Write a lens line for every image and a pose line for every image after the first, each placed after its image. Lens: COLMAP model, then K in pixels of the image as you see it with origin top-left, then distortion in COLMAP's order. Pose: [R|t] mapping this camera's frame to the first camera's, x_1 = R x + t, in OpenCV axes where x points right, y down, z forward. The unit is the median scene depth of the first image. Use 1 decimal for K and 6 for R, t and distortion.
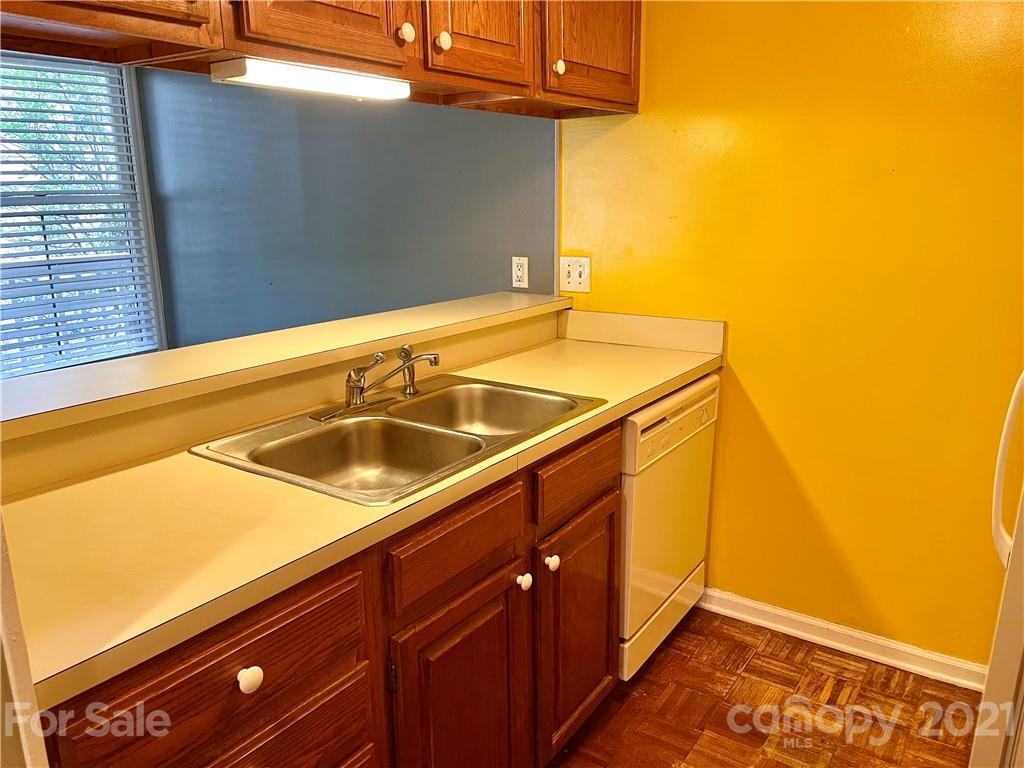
lens RADIAL K [[776.9, 0, 517.7], [0, 776.9, 385.8], [0, 0, 1]] dist [0.072188, -0.093487]
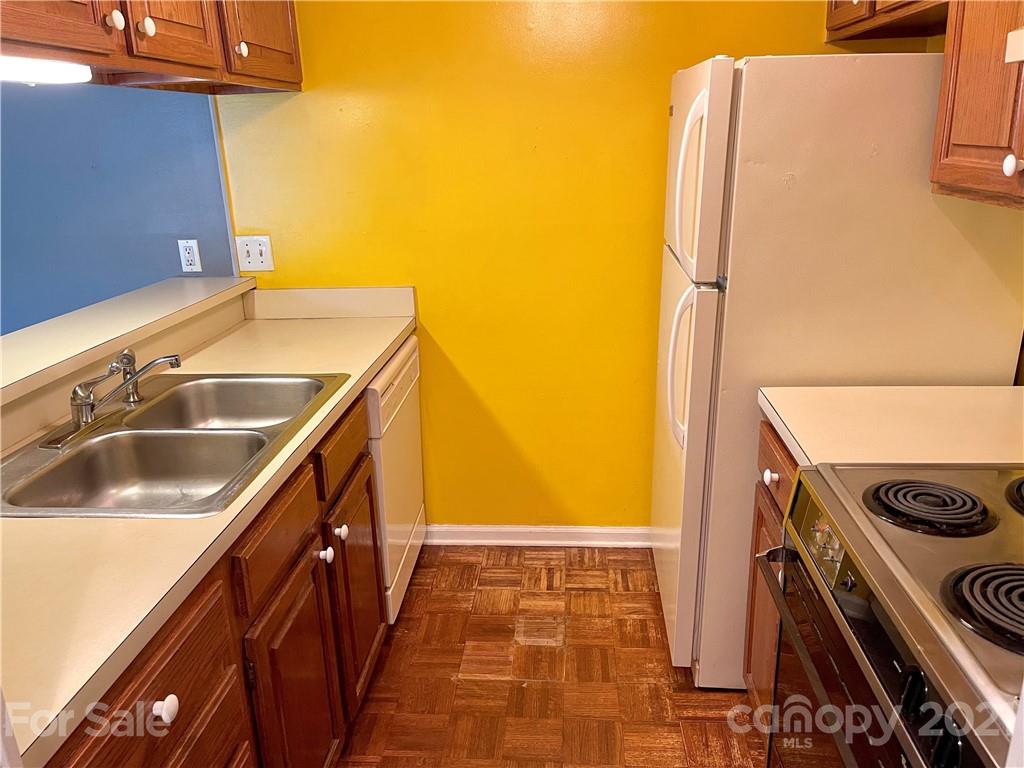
lens RADIAL K [[776.9, 0, 510.8], [0, 776.9, 385.9], [0, 0, 1]] dist [0.072188, -0.093487]
pose [[0.867298, -0.169393, 0.468081, -0.186257], [0.143630, 0.985484, 0.090506, -0.028630], [-0.476617, -0.011265, 0.879039, -0.039090]]
